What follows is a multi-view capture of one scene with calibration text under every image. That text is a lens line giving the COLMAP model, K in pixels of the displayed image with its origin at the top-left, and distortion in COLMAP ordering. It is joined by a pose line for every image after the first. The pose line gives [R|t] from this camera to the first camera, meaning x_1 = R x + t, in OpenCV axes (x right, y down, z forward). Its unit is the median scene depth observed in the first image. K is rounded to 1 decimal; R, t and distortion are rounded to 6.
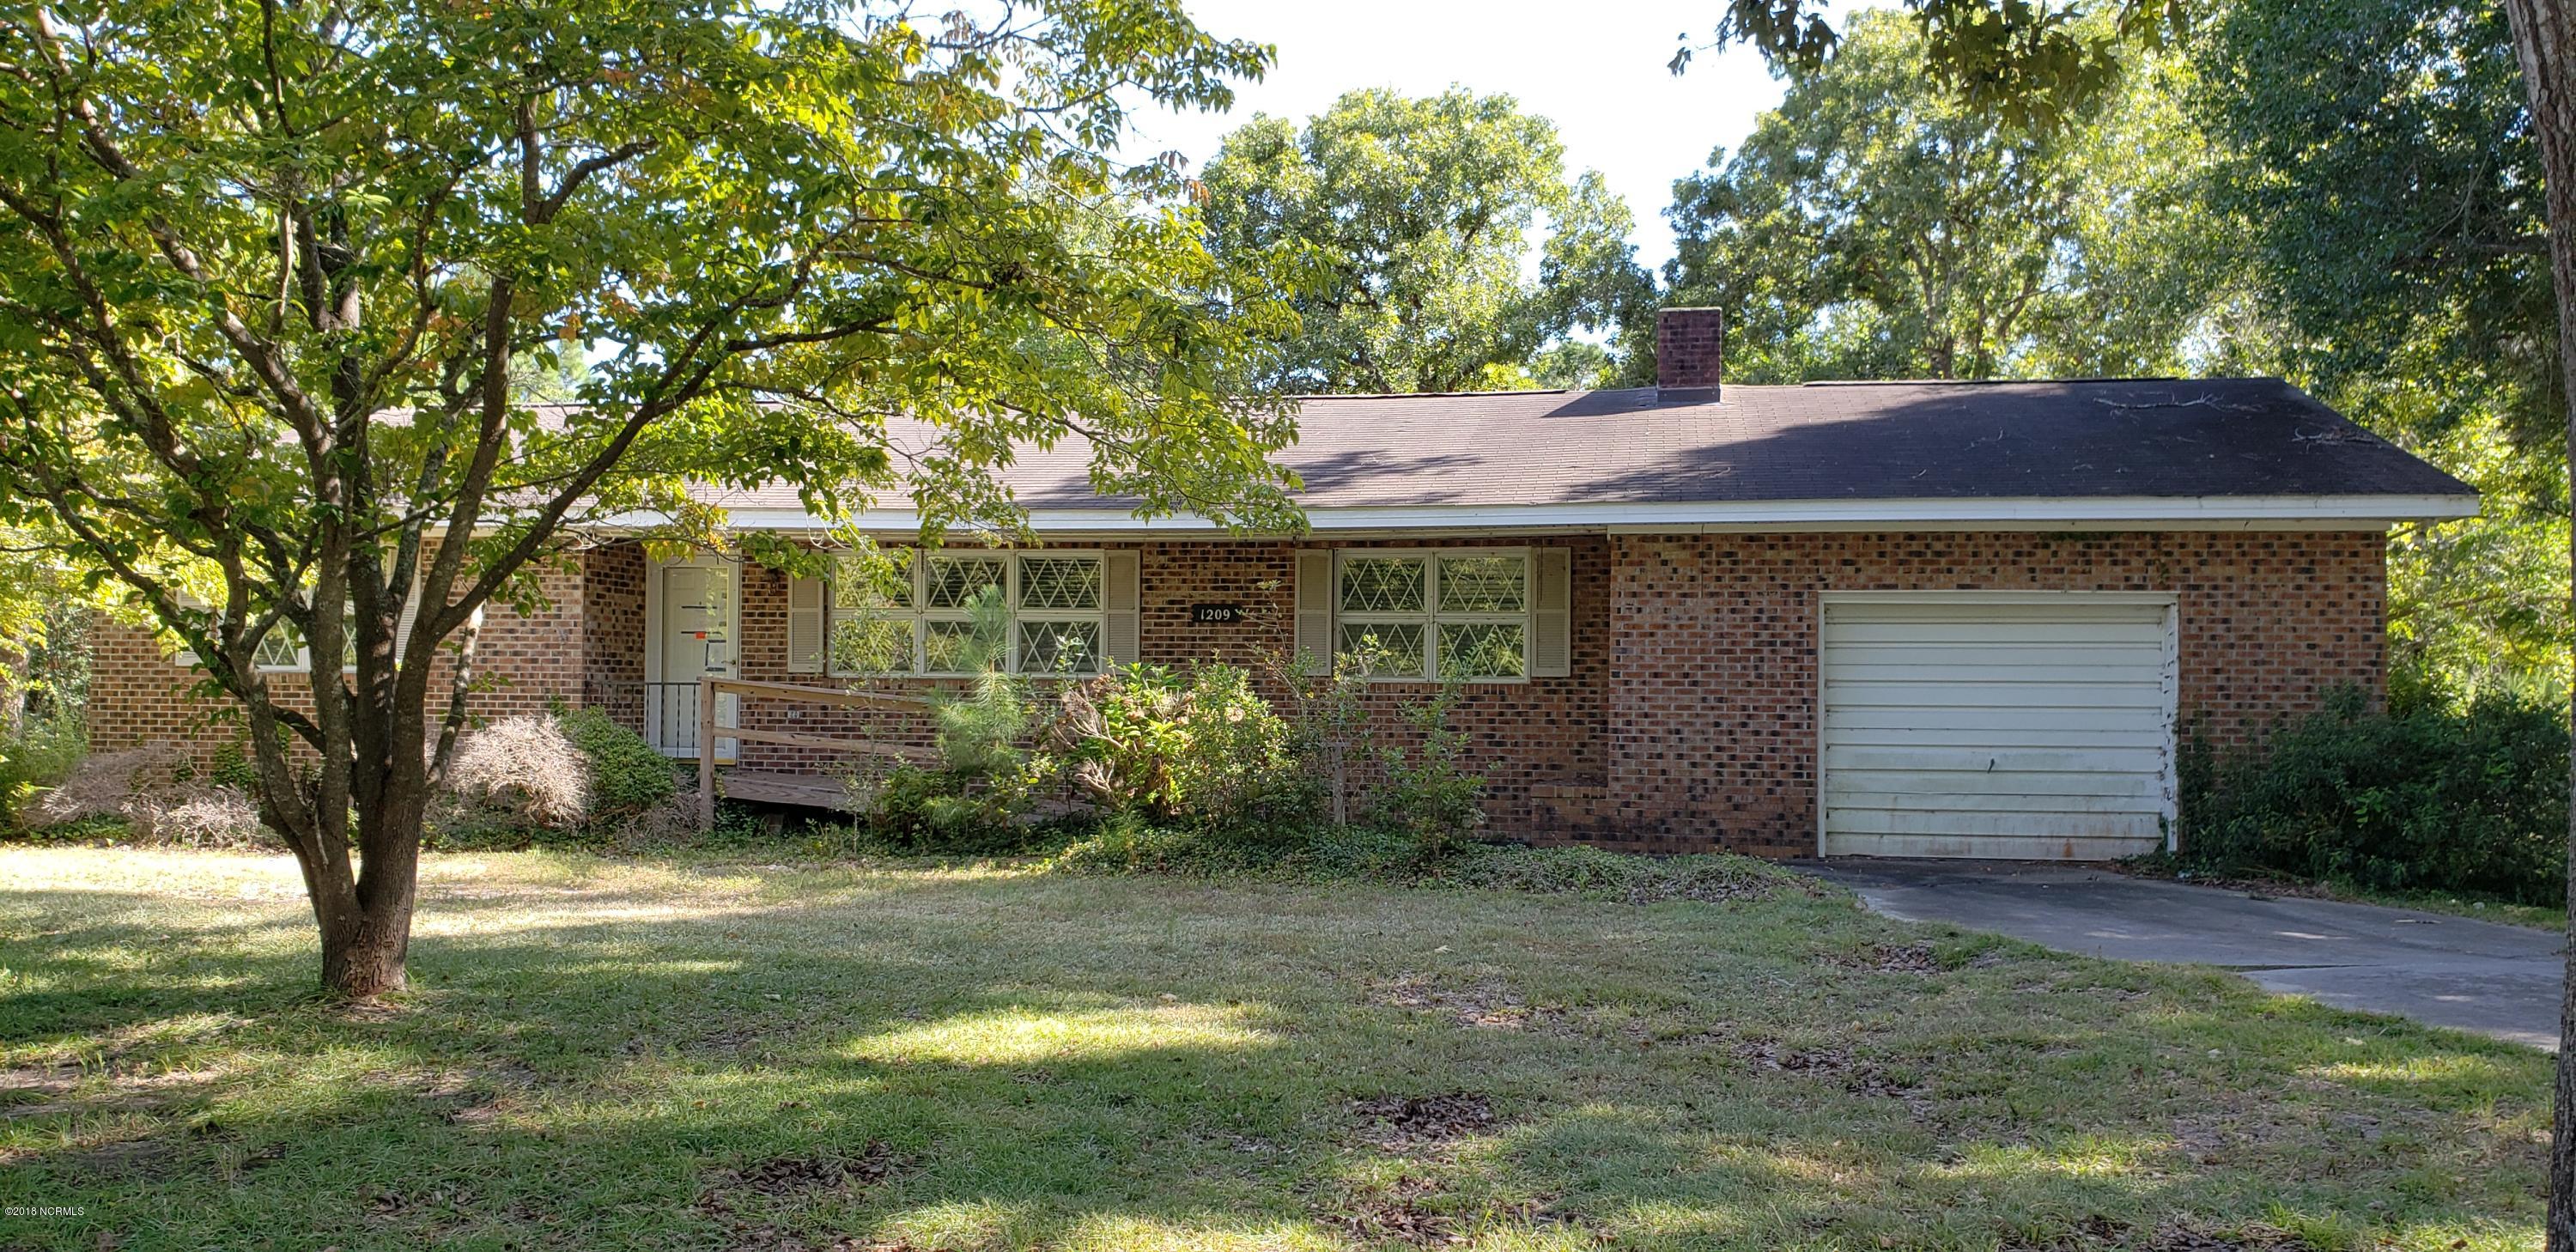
lens RADIAL K [[1865.9, 0, 1288.0], [0, 1865.9, 626.0], [0, 0, 1]] dist [0.189789, -0.000785]
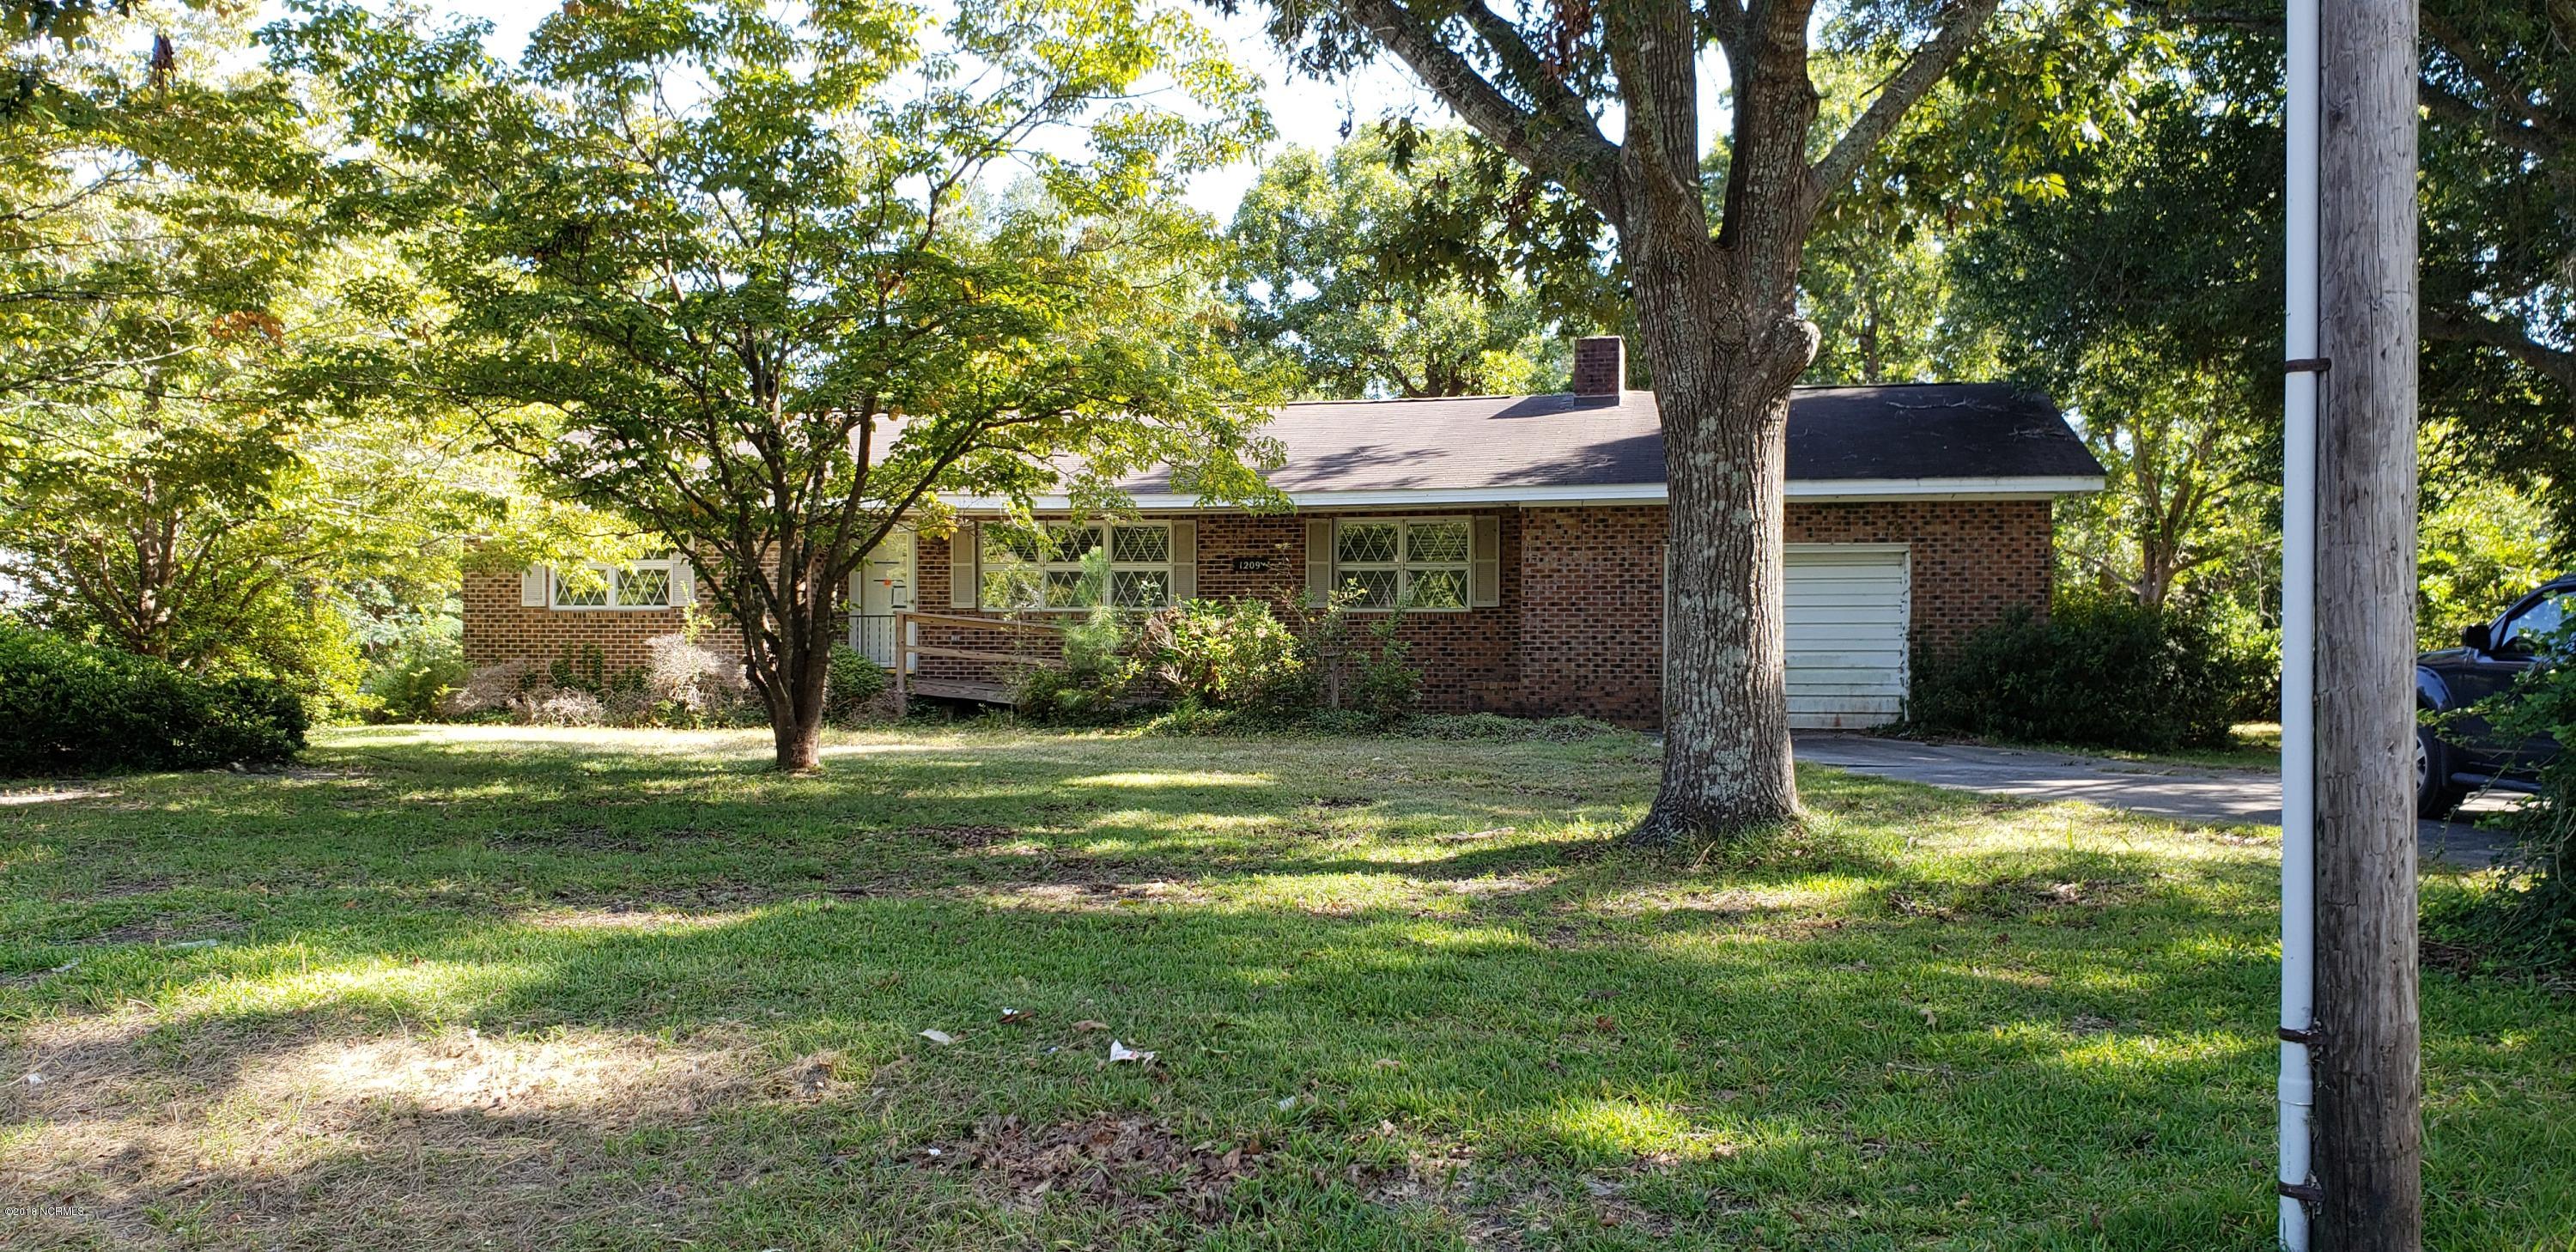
lens RADIAL K [[1865.9, 0, 1288.0], [0, 1865.9, 626.0], [0, 0, 1]] dist [0.189789, -0.000785]
pose [[0.999573, -0.007729, -0.028174, 0.031199], [0.008548, 0.999541, 0.029063, -0.001017], [0.027936, -0.029291, 0.999180, -0.443716]]
